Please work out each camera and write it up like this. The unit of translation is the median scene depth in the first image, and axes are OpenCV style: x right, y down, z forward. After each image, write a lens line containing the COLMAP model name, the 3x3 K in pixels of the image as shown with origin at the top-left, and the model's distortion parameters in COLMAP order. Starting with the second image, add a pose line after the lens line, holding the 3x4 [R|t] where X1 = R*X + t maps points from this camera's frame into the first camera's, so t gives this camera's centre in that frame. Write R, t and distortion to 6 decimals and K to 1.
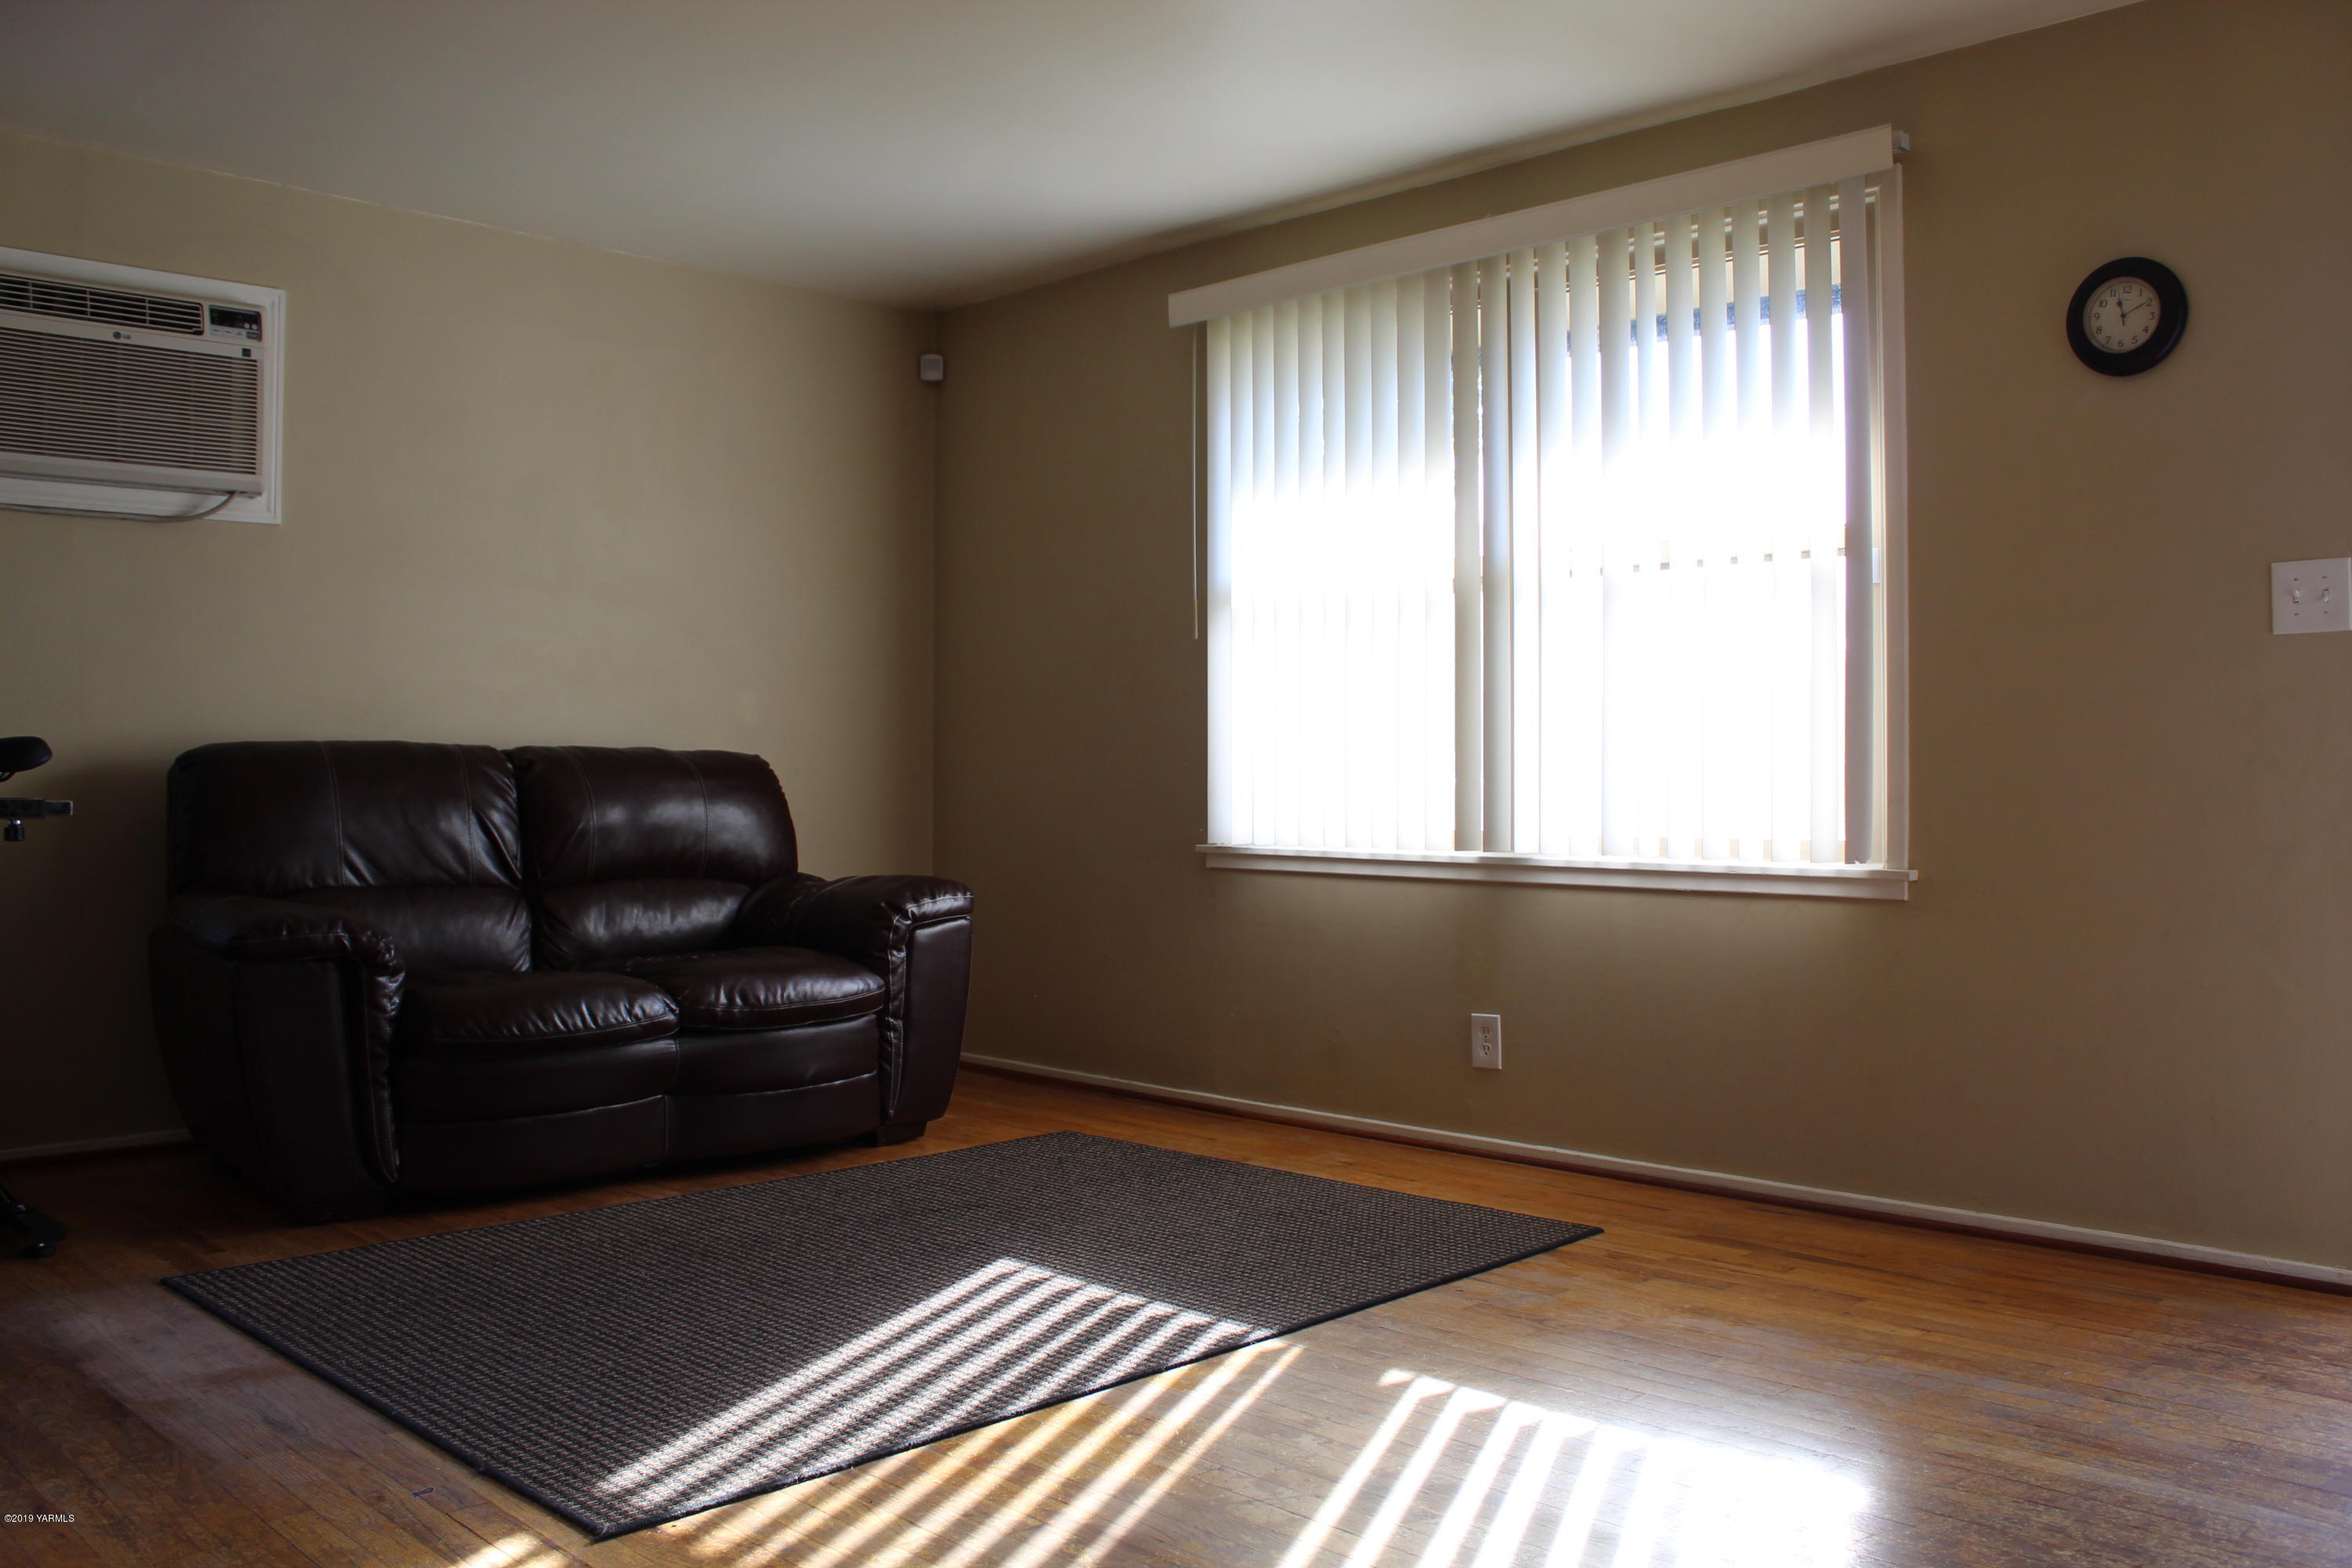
lens RADIAL K [[2024.4, 0, 1176.0], [0, 2024.4, 784.0], [0, 0, 1]] dist [-0.132563, 0.178643]
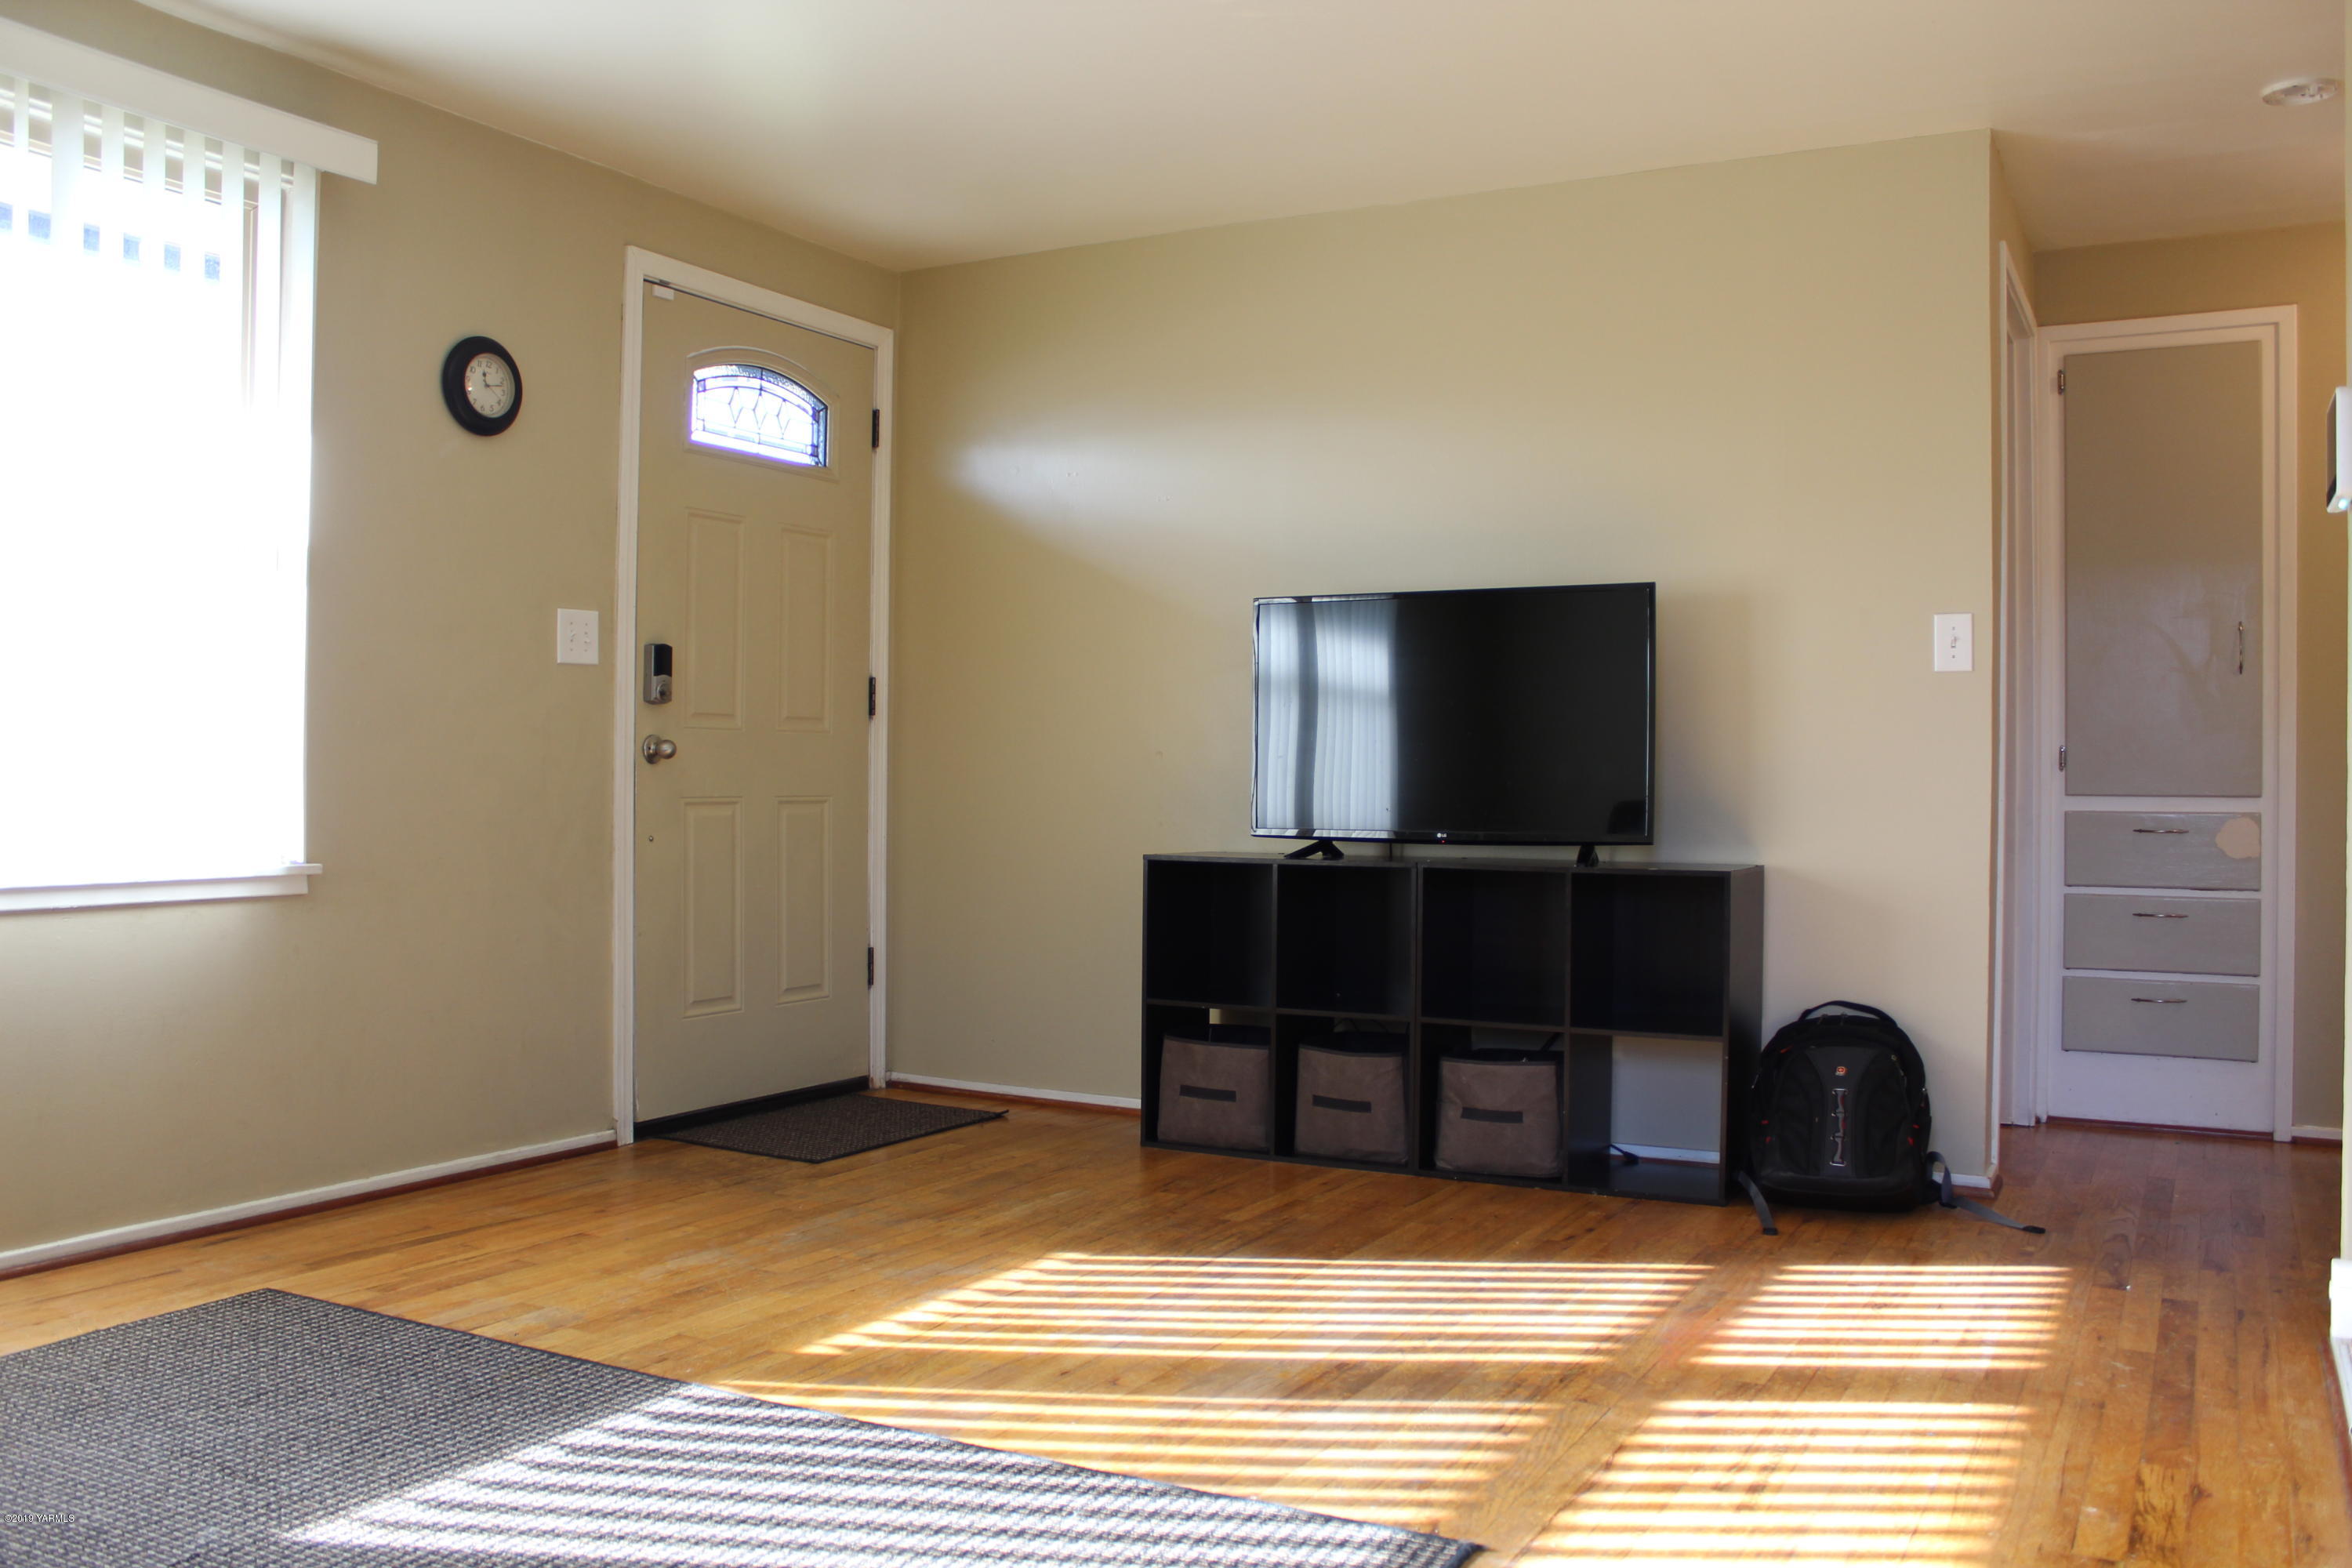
lens RADIAL K [[2024.4, 0, 1176.0], [0, 2024.4, 784.0], [0, 0, 1]] dist [-0.132563, 0.178643]
pose [[-0.293640, -0.007625, 0.955886, -0.792693], [0.000024, 0.999968, 0.007984, -0.005782], [-0.955916, 0.002367, -0.293631, 0.954375]]
